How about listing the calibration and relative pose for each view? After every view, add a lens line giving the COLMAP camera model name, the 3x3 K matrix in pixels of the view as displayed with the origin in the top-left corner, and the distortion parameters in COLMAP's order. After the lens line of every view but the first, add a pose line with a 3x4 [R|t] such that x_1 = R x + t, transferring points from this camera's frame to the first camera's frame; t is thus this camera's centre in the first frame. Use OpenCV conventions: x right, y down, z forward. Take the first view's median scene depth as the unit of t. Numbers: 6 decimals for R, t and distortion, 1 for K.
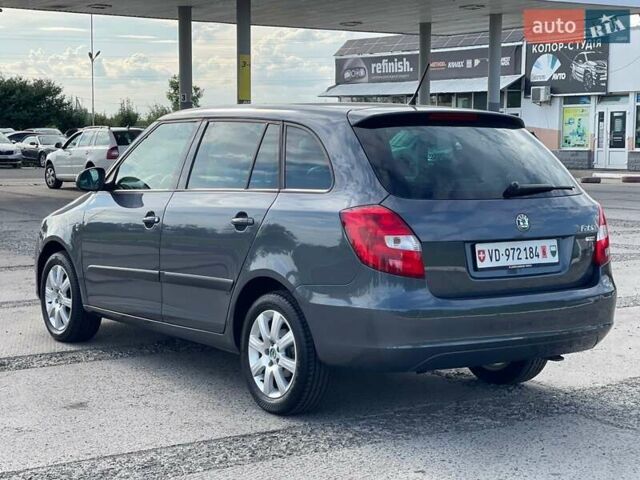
lens RADIAL K [[1189.2, 0, 319.2], [0, 1189.2, 240.4], [0, 0, 1]] dist [0.167013, 0.000000]
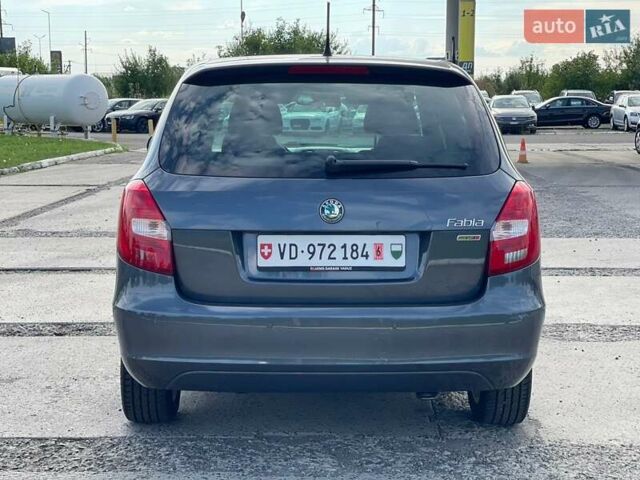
lens RADIAL K [[1189.2, 0, 320.9], [0, 1189.2, 243.3], [0, 0, 1]] dist [0.167013, 0.000000]
pose [[0.830874, 0.059979, -0.553219, 0.575786], [-0.041997, 0.998098, 0.045137, -0.027650], [0.554874, -0.014270, 0.831812, 0.371228]]
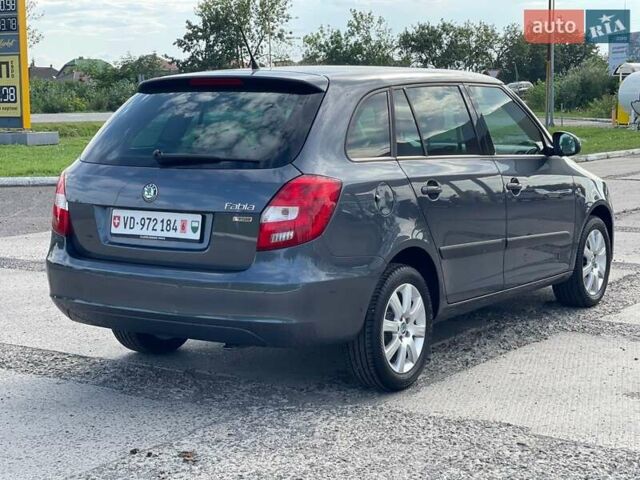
lens RADIAL K [[1189.2, 0, 317.9], [0, 1189.2, 235.9], [0, 0, 1]] dist [0.167013, 0.000000]
pose [[0.376490, 0.097767, -0.921248, 1.108225], [-0.067677, 0.994661, 0.077900, -0.063995], [0.923945, 0.033019, 0.381097, 0.752767]]
